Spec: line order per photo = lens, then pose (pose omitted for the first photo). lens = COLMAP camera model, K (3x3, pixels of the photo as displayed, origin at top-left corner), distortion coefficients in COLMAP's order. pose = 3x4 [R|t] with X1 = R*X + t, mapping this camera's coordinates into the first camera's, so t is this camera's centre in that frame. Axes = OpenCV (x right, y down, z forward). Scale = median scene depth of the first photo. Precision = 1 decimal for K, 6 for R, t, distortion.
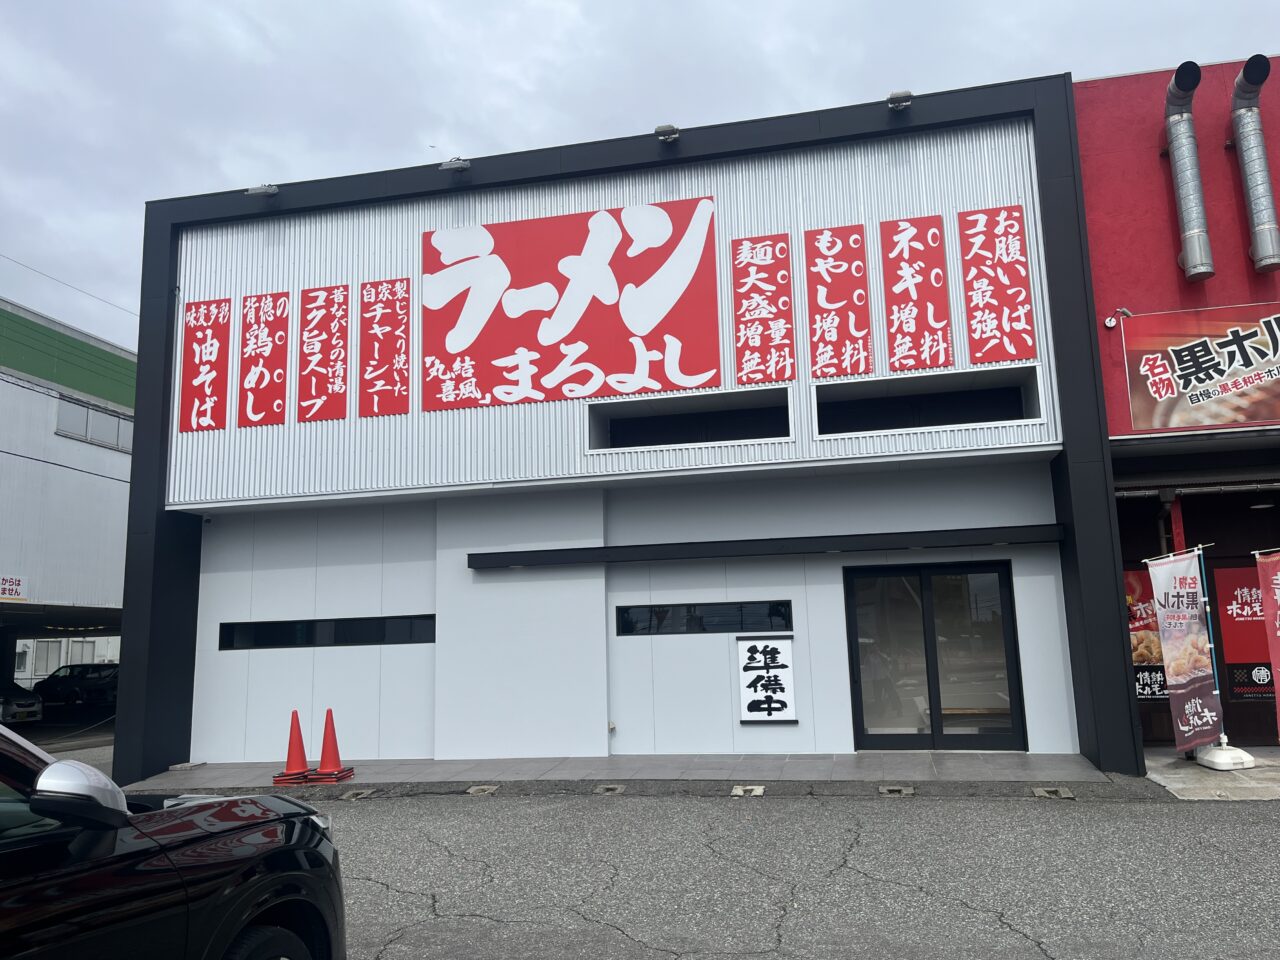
lens RADIAL K [[983.5, 0, 630.0], [0, 983.5, 480.0], [0, 0, 1]] dist [0.058410, -0.039594]
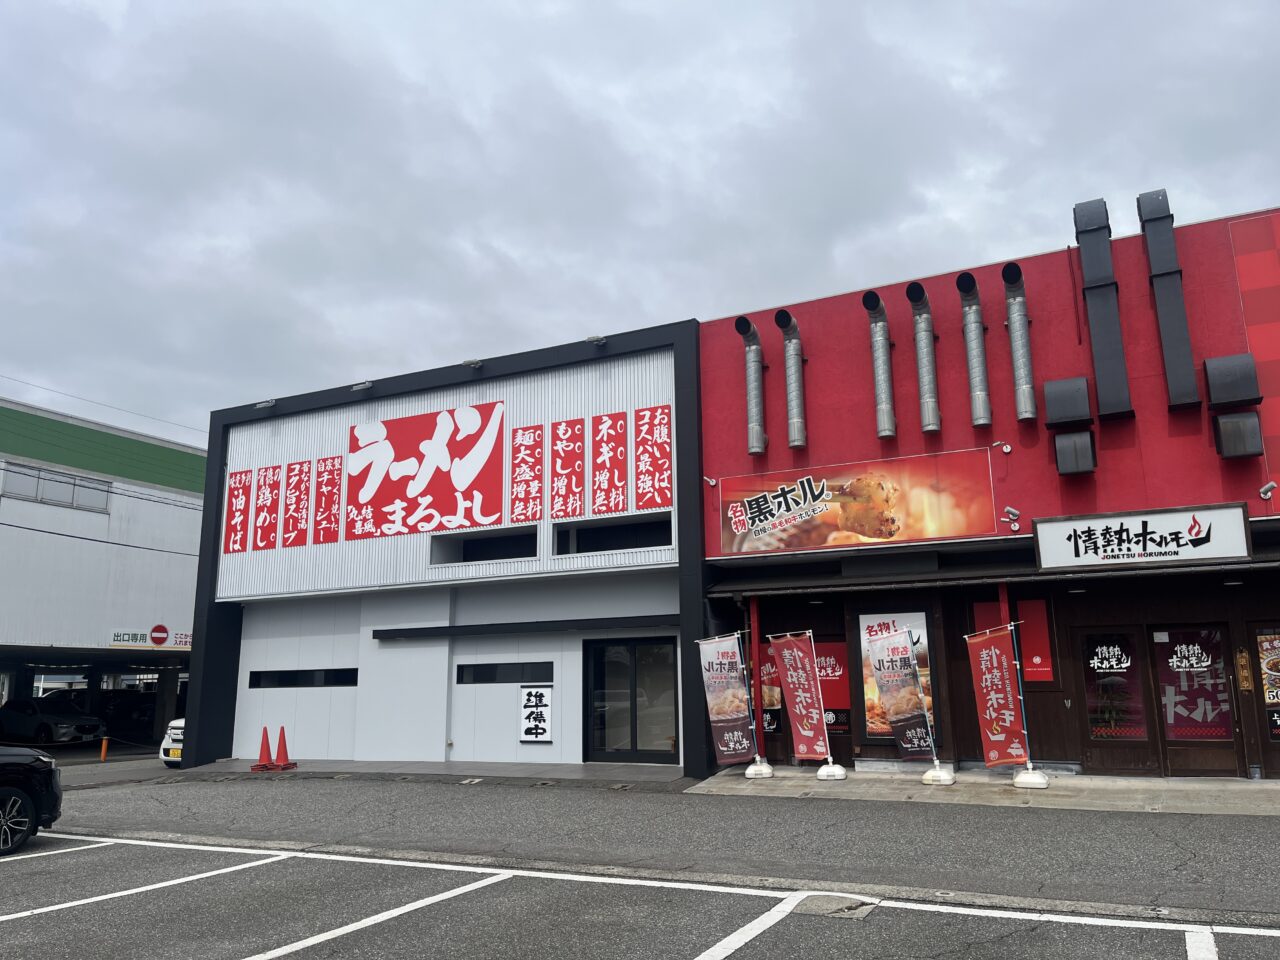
lens RADIAL K [[983.5, 0, 630.0], [0, 983.5, 480.0], [0, 0, 1]] dist [0.058410, -0.039594]
pose [[0.967370, -0.035343, -0.250890, 0.692826], [0.025199, 0.998734, -0.043532, -0.092832], [0.252111, 0.035789, 0.967036, -0.471504]]
